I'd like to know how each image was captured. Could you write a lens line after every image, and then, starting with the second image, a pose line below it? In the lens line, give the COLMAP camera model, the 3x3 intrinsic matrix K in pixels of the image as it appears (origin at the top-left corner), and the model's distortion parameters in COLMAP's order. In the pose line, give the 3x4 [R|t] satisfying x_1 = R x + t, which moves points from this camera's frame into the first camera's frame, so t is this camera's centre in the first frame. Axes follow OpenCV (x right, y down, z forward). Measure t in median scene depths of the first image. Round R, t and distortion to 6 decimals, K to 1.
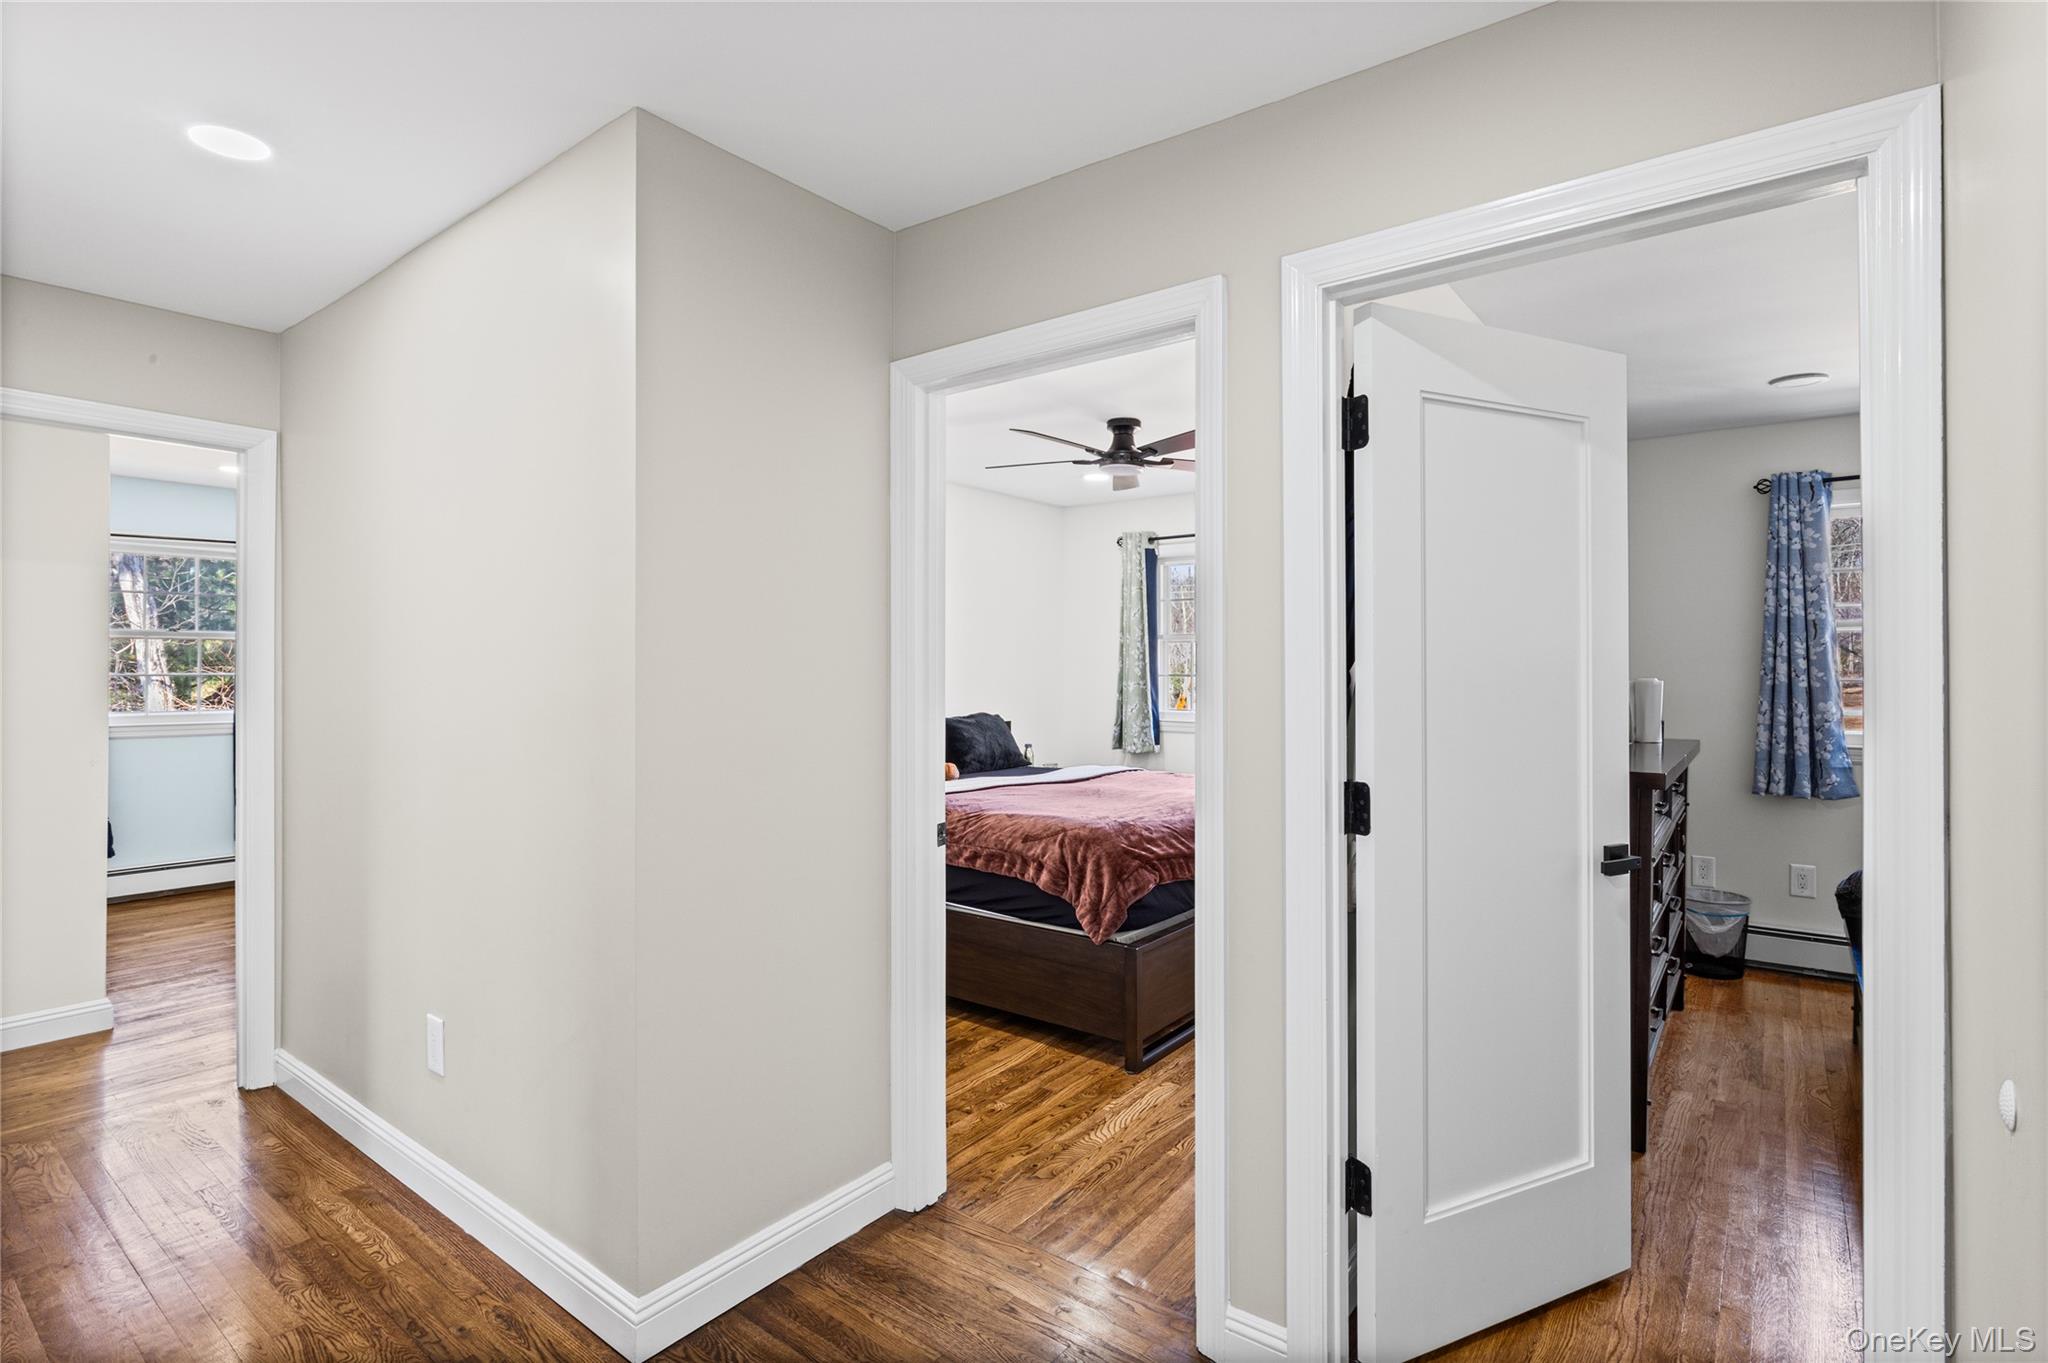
lens RADIAL K [[985.4, 0, 1021.9], [0, 985.4, 676.4], [0, 0, 1]] dist [-0.004022, -0.000474]
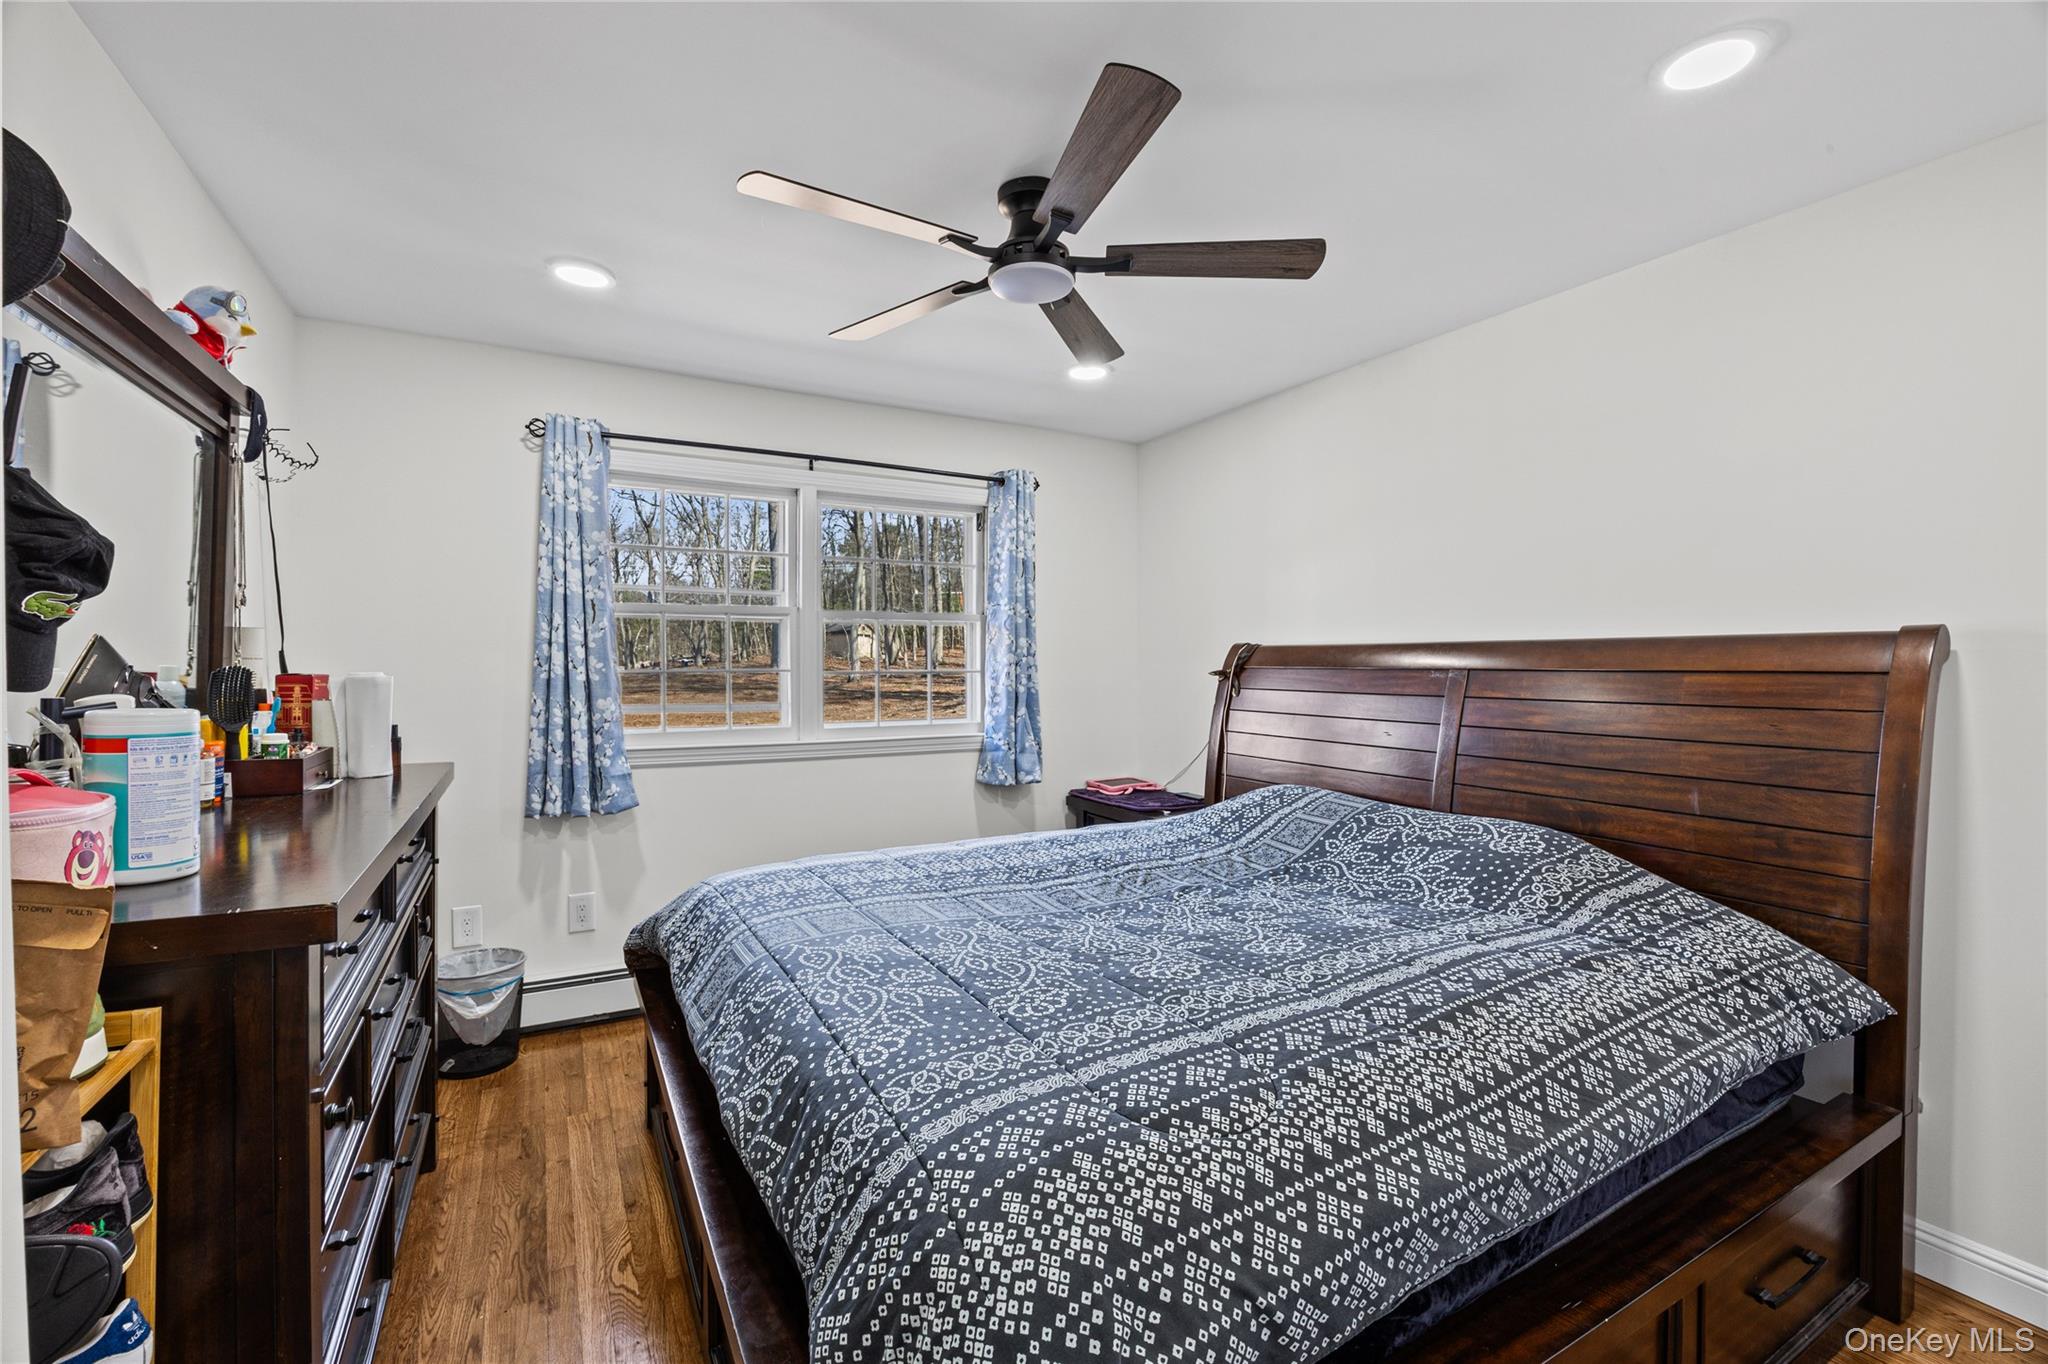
lens RADIAL K [[879.7, 0, 1028.6], [0, 879.7, 669.6], [0, 0, 1]] dist [-0.020351, 0.000204]
pose [[0.398325, -0.005545, 0.917227, 0.273907], [0.004036, 0.999983, 0.004292, -0.000142], [-0.917235, 0.001992, 0.398341, 0.366364]]
